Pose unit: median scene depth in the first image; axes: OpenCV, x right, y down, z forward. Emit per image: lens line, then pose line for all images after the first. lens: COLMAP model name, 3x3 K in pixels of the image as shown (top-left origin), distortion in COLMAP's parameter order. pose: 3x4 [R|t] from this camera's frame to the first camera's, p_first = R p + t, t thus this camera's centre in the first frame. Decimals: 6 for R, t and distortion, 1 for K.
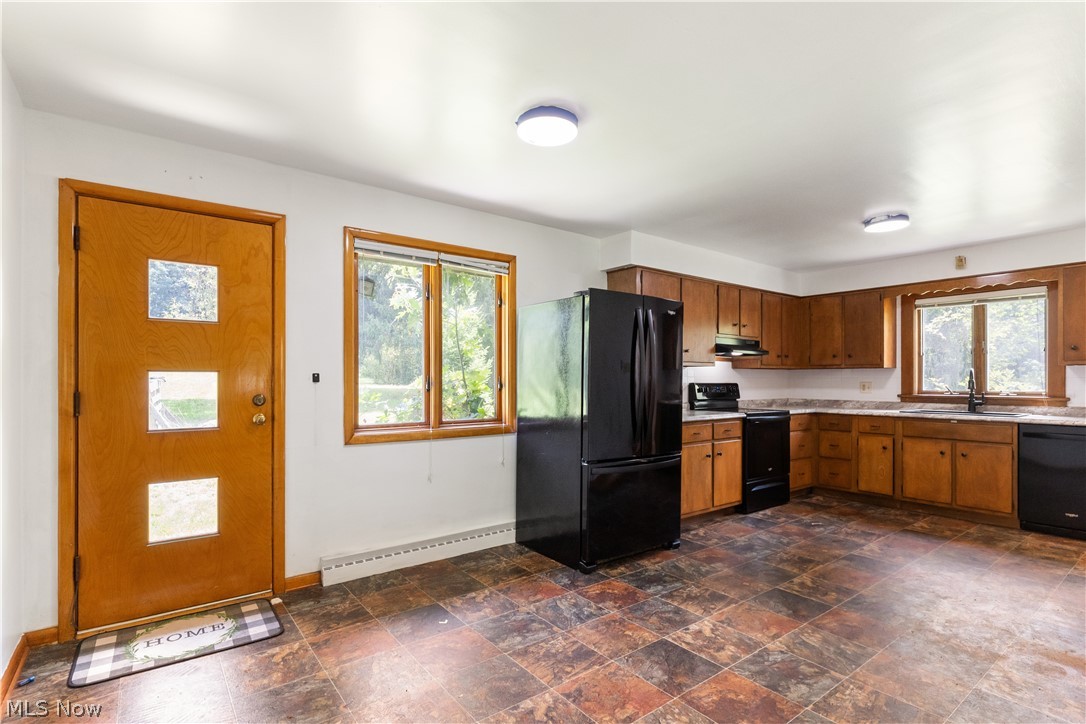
lens RADIAL K [[528.1, 0, 504.9], [0, 528.1, 380.3], [0, 0, 1]] dist [0.003534, 0.000019]
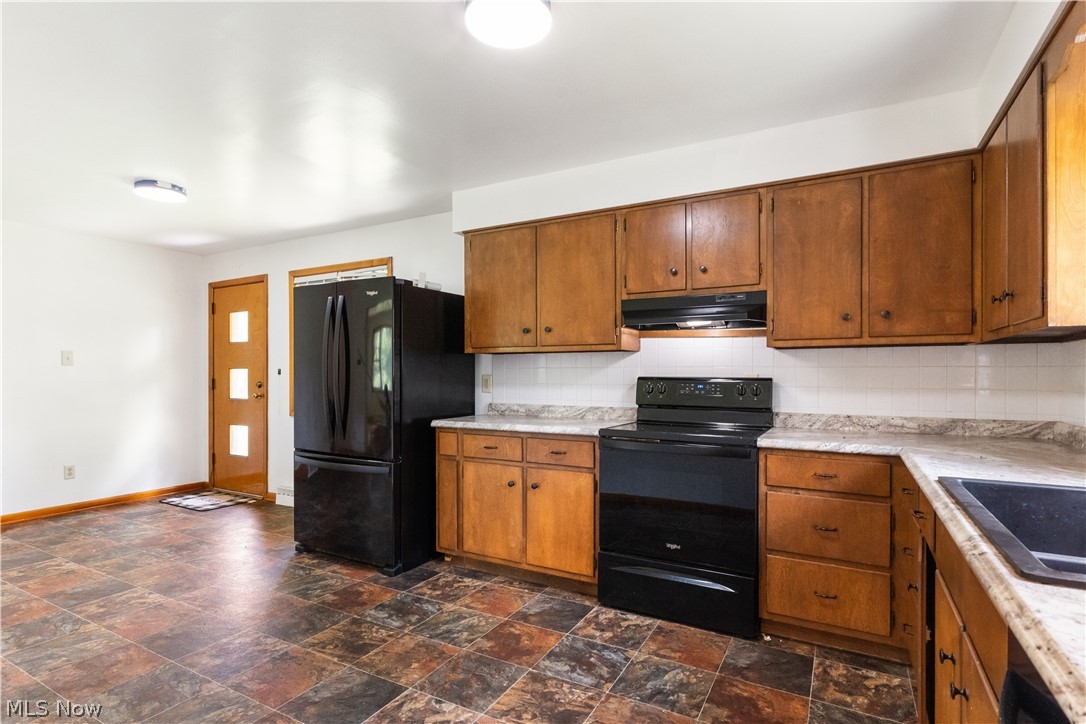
lens RADIAL K [[528.1, 0, 553.1], [0, 528.1, 366.8], [0, 0, 1]] dist [0.003534, 0.000019]
pose [[0.434450, -0.013582, -0.900594, 1.011059], [-0.001009, 0.999878, -0.015566, 0.004011], [0.900696, 0.007671, 0.434383, 0.745218]]
